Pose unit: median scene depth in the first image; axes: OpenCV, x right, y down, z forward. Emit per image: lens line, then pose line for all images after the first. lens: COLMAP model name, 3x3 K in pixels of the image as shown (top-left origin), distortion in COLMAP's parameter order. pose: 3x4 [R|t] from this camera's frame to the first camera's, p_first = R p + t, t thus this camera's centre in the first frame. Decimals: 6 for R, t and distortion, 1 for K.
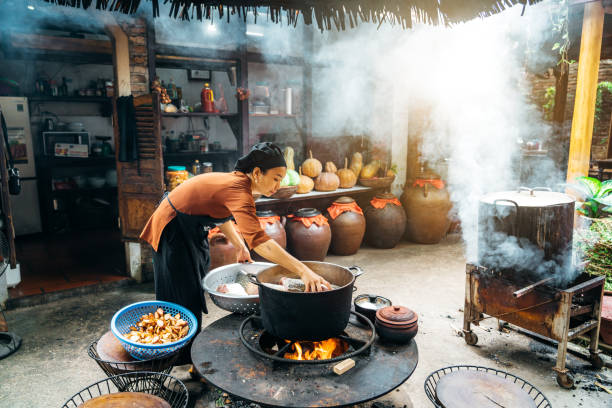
lens RADIAL K [[456.7, 0, 296.2], [0, 456.7, 203.0], [0, 0, 1]] dist [0.014045, -0.007135]
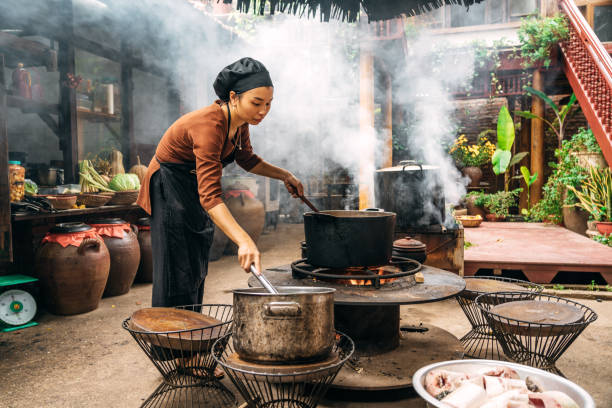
lens RADIAL K [[495.5, 0, 280.9], [0, 495.5, 206.0], [0, 0, 1]] dist [-0.001202, 0.022453]
pose [[0.796480, -0.034633, 0.603672, -0.424175], [0.104196, 0.991285, -0.080605, 0.114227], [-0.595620, 0.127101, 0.793147, 0.097927]]
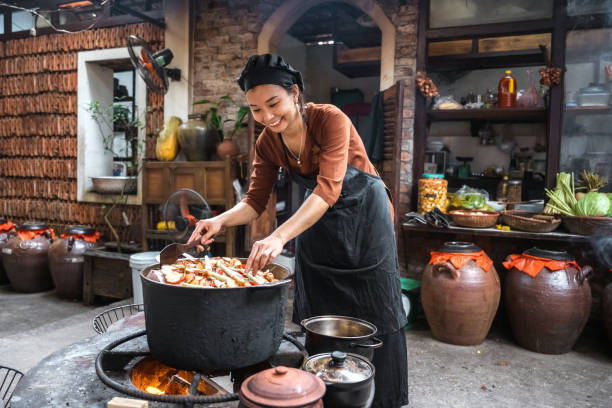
lens RADIAL K [[495.5, 0, 290.6], [0, 495.5, 191.2], [0, 0, 1]] dist [-0.001202, 0.022453]
pose [[0.539952, 0.055841, -0.839842, 0.351866], [-0.169687, 0.984532, -0.043633, 0.031662], [0.824414, 0.166070, 0.541075, 0.353119]]
